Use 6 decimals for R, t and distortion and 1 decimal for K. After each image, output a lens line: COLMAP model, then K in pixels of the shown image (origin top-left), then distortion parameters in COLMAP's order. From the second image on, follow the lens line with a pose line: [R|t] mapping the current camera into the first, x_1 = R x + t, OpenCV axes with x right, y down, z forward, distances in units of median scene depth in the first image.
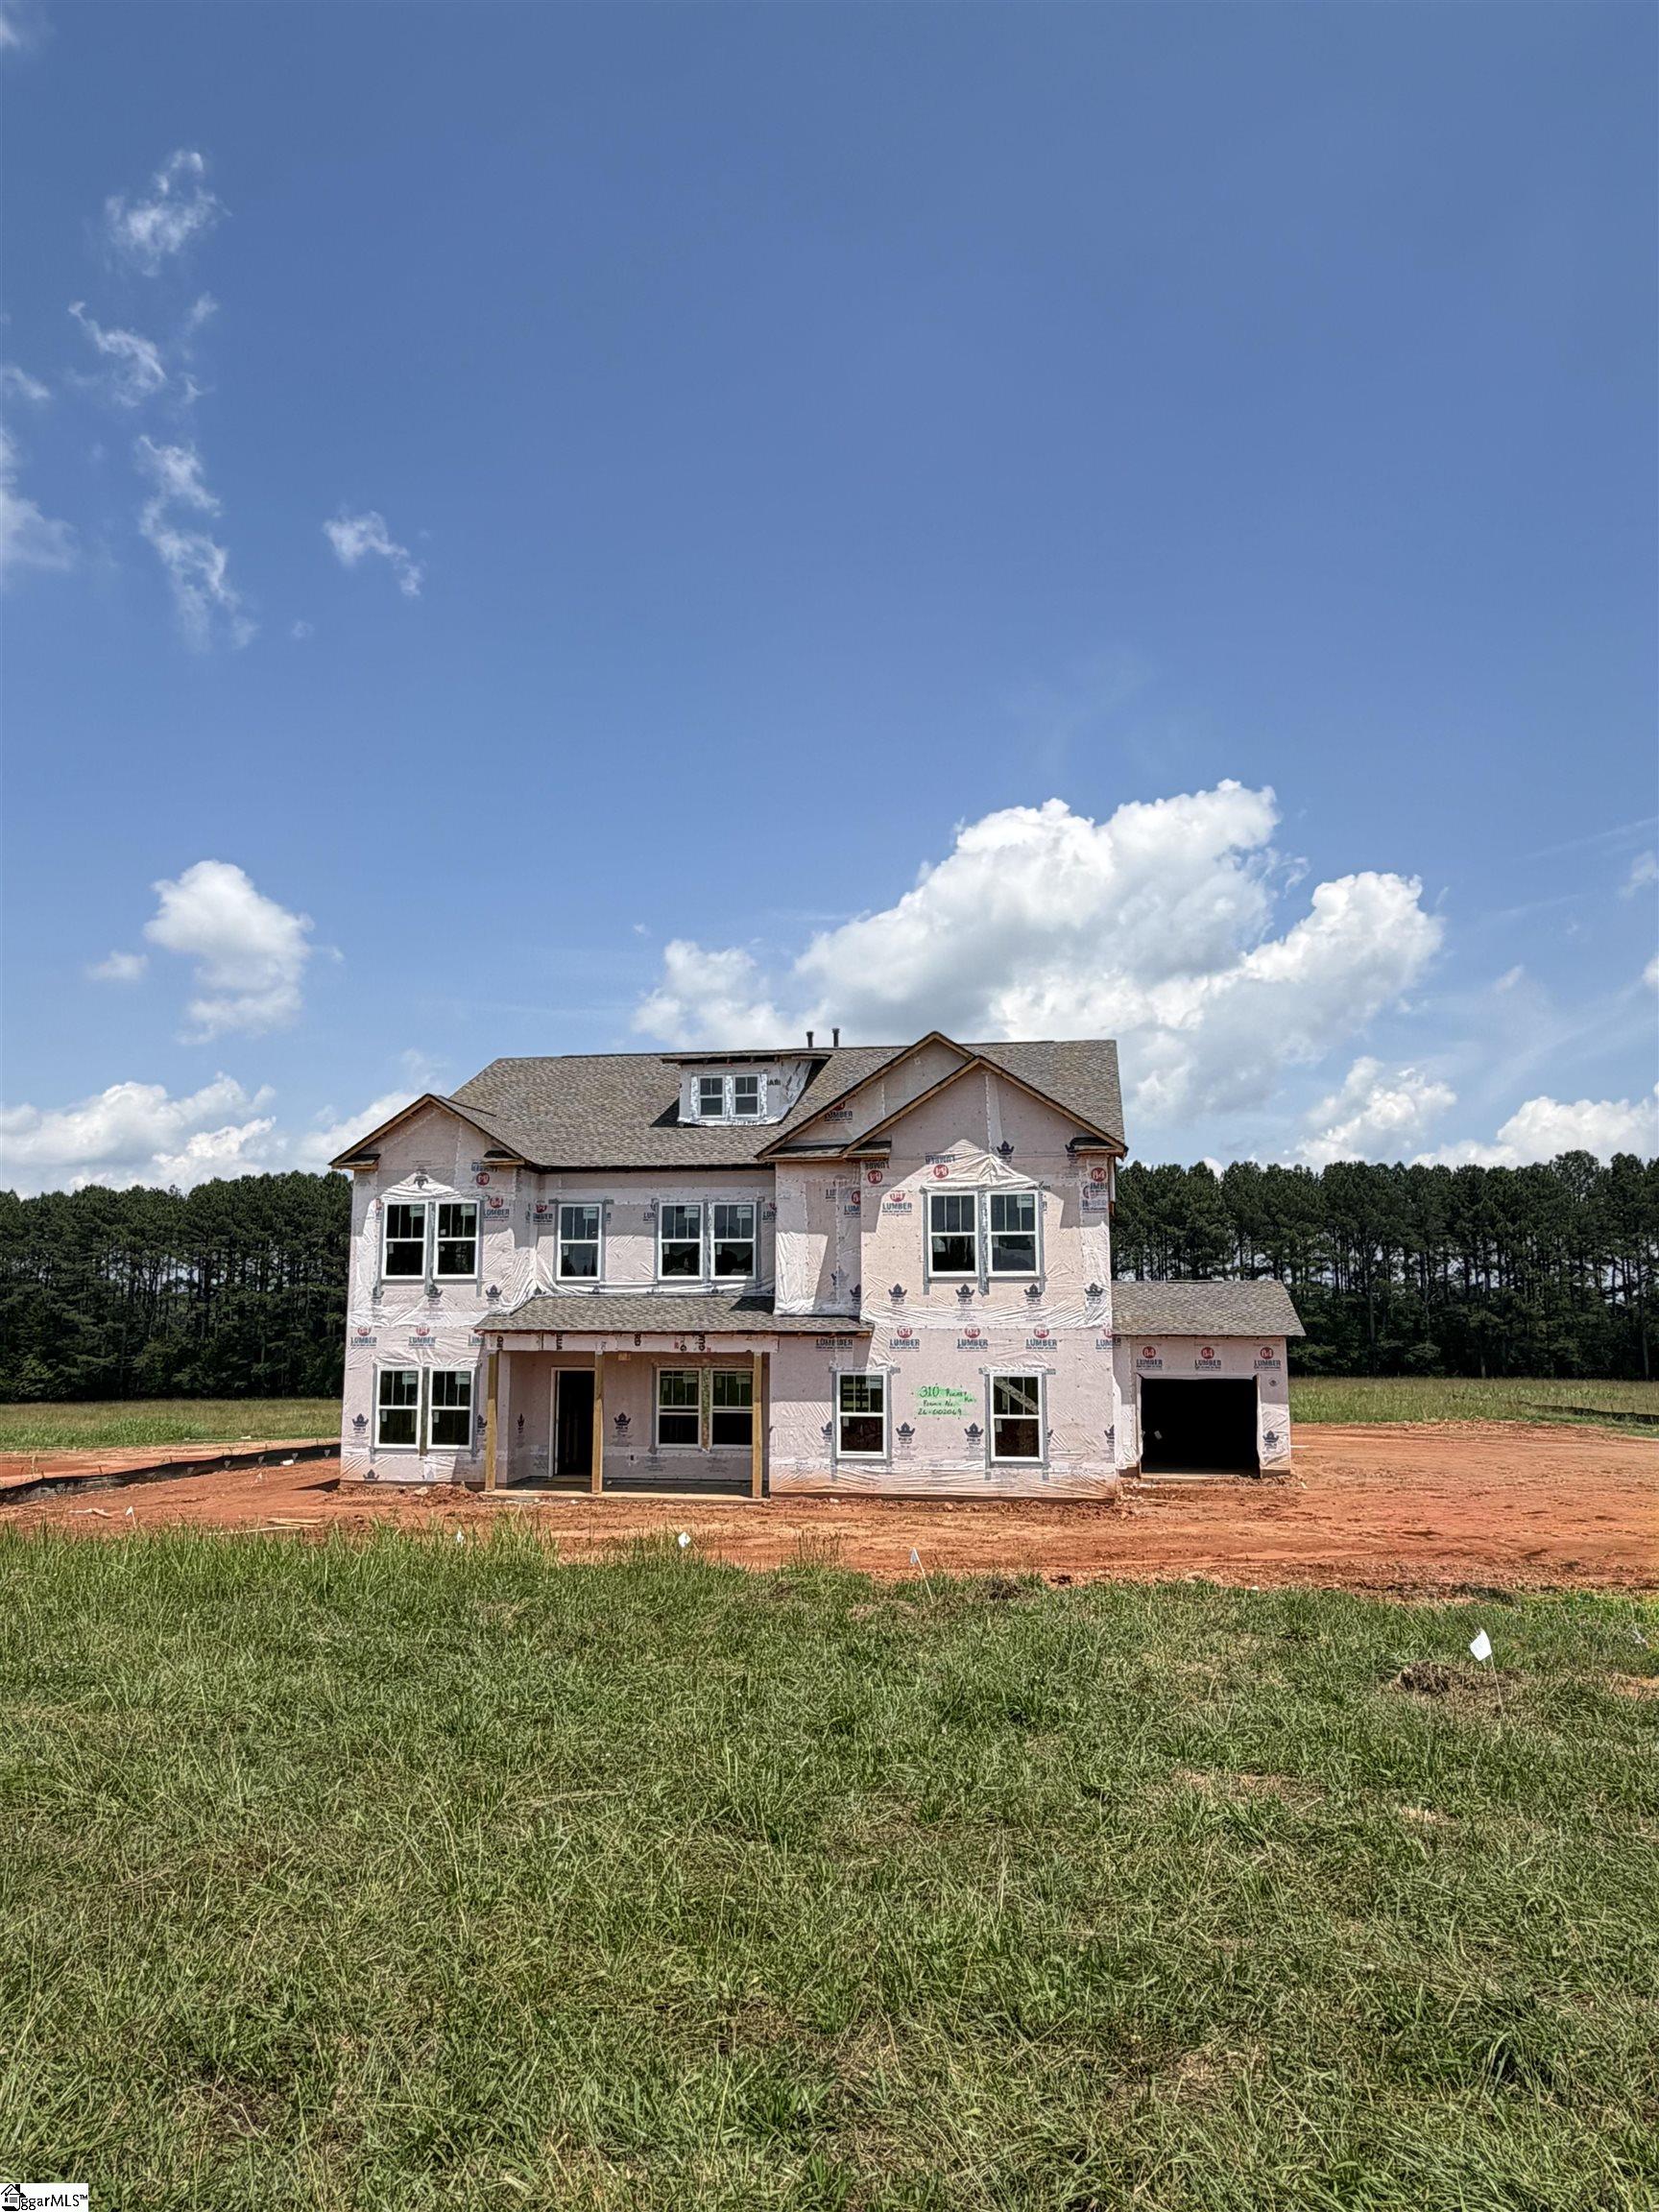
lens RADIAL K [[1510.7, 0, 837.9], [0, 1510.7, 1082.0], [0, 0, 1]] dist [-0.000486, -0.000048]
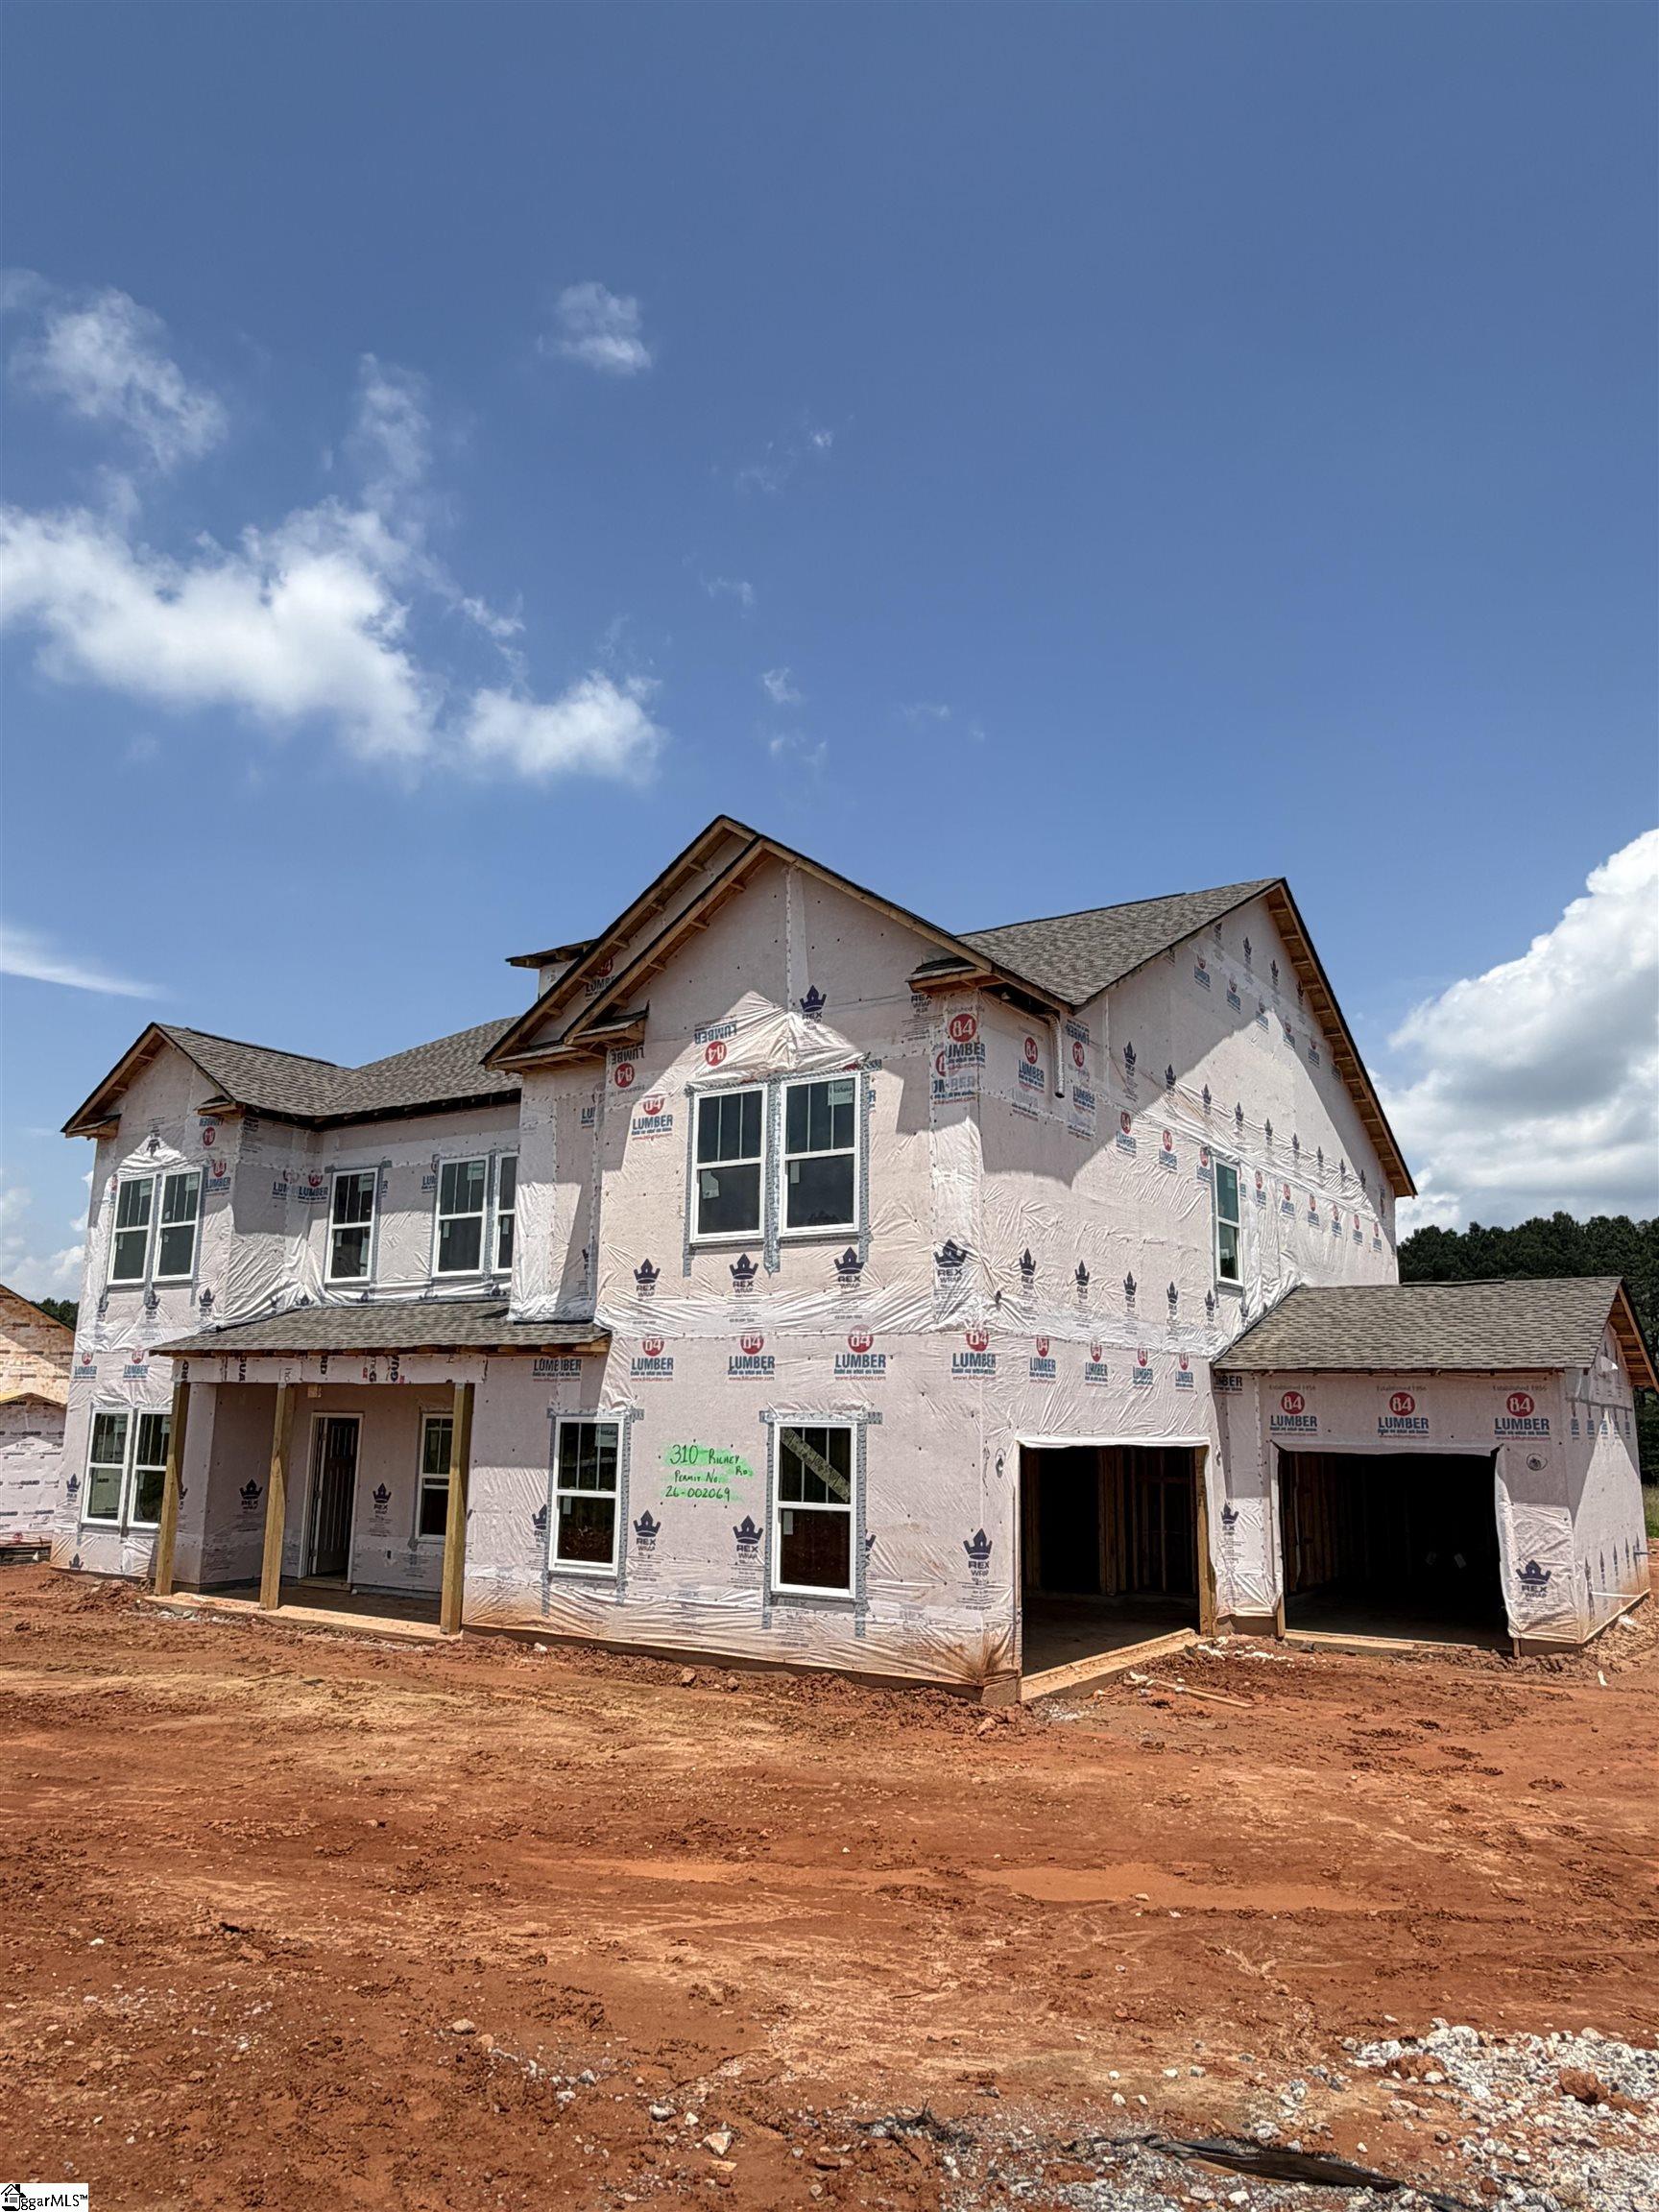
lens RADIAL K [[1476.9, 0, 870.4], [0, 1476.9, 1099.5], [0, 0, 1]] dist [-0.001556, -0.000235]
pose [[0.919257, -0.072715, -0.386884, 0.329375], [0.050458, 0.996450, -0.067393, 0.115574], [0.390411, 0.042430, 0.919663, 0.526238]]
